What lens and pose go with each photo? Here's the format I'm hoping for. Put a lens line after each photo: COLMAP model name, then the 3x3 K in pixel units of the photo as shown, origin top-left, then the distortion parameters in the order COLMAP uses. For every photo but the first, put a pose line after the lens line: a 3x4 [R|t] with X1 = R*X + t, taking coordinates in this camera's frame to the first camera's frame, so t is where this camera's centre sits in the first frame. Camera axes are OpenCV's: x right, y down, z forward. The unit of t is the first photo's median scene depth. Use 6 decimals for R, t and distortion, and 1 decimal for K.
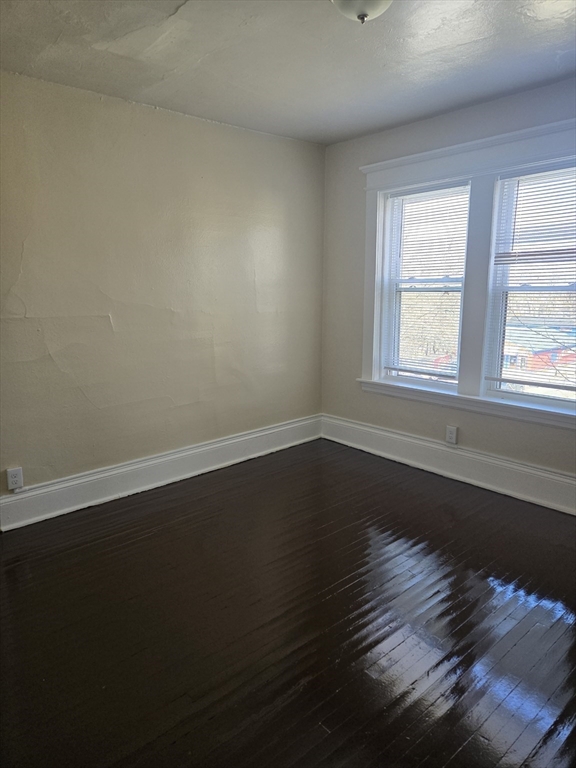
lens RADIAL K [[514.0, 0, 291.3], [0, 514.0, 381.7], [0, 0, 1]] dist [0.054255, -0.042251]
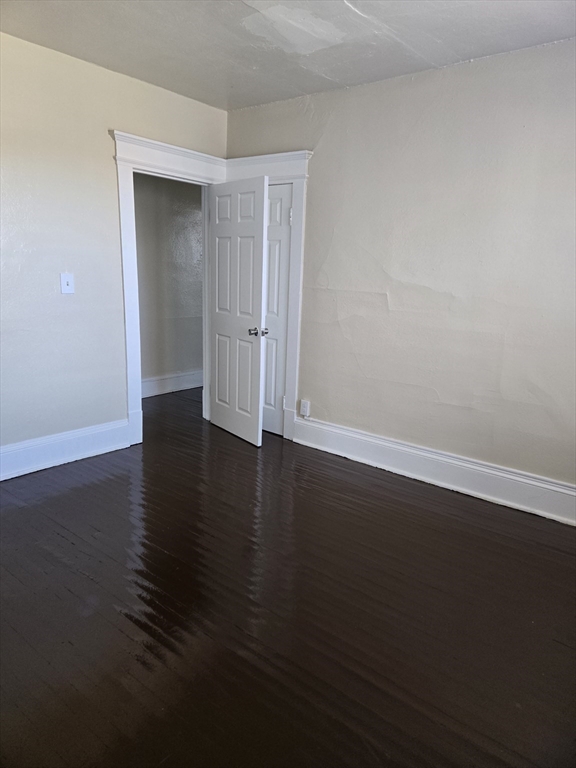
lens RADIAL K [[514.0, 0, 289.6], [0, 514.0, 383.9], [0, 0, 1]] dist [0.054255, -0.042251]
pose [[0.141348, 0.227424, -0.963483, 0.667990], [-0.214303, 0.957206, 0.194503, -0.113490], [0.966486, 0.178985, 0.184037, 0.649928]]
